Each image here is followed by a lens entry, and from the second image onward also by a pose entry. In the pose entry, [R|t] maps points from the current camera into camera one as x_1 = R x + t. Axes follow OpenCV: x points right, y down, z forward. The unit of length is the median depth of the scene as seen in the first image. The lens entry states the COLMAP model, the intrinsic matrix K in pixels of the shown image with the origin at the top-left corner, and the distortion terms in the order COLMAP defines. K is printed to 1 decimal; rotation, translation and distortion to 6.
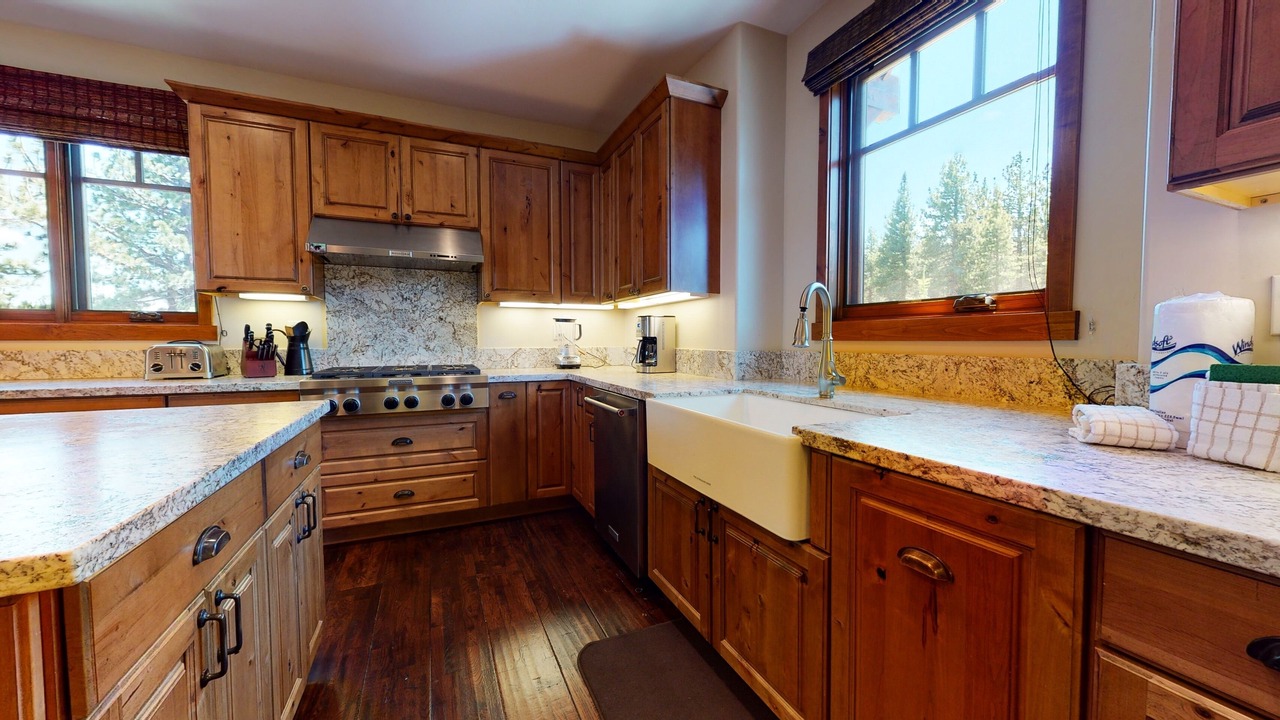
lens RADIAL K [[471.1, 0, 642.1], [0, 471.1, 356.8], [0, 0, 1]] dist [-0.001667, 0.000006]
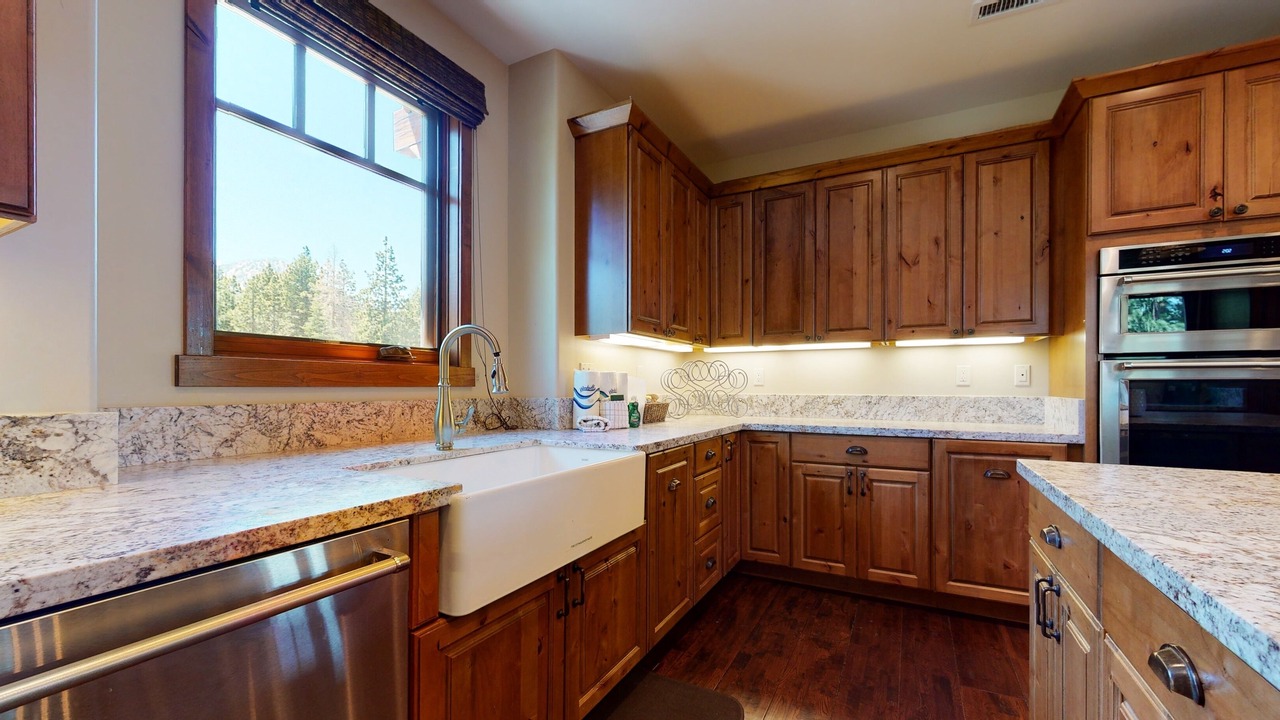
lens RADIAL K [[494.6, 0, 652.4], [0, 494.6, 387.8], [0, 0, 1]] dist [-0.000847, 0.000306]
pose [[-0.618774, -0.002105, 0.785566, -0.557906], [0.026825, 0.999357, 0.023808, -0.040734], [-0.785111, 0.035805, -0.618320, 1.172974]]
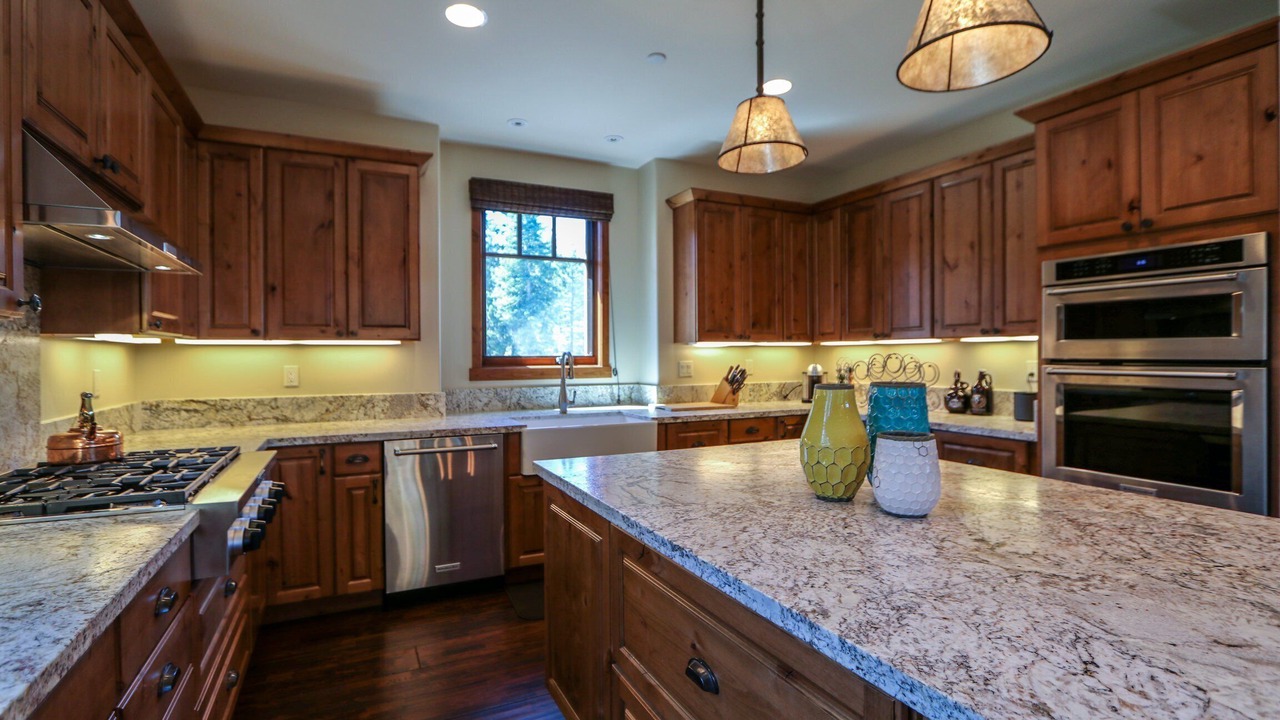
lens RADIAL K [[582.7, 0, 642.7], [0, 582.7, 362.8], [0, 0, 1]] dist [-0.020430, -0.000183]
pose [[-0.030358, -0.012151, 0.999465, -1.708839], [0.040587, 0.999086, 0.013379, -0.114430], [-0.998715, 0.040972, -0.029837, 0.696687]]
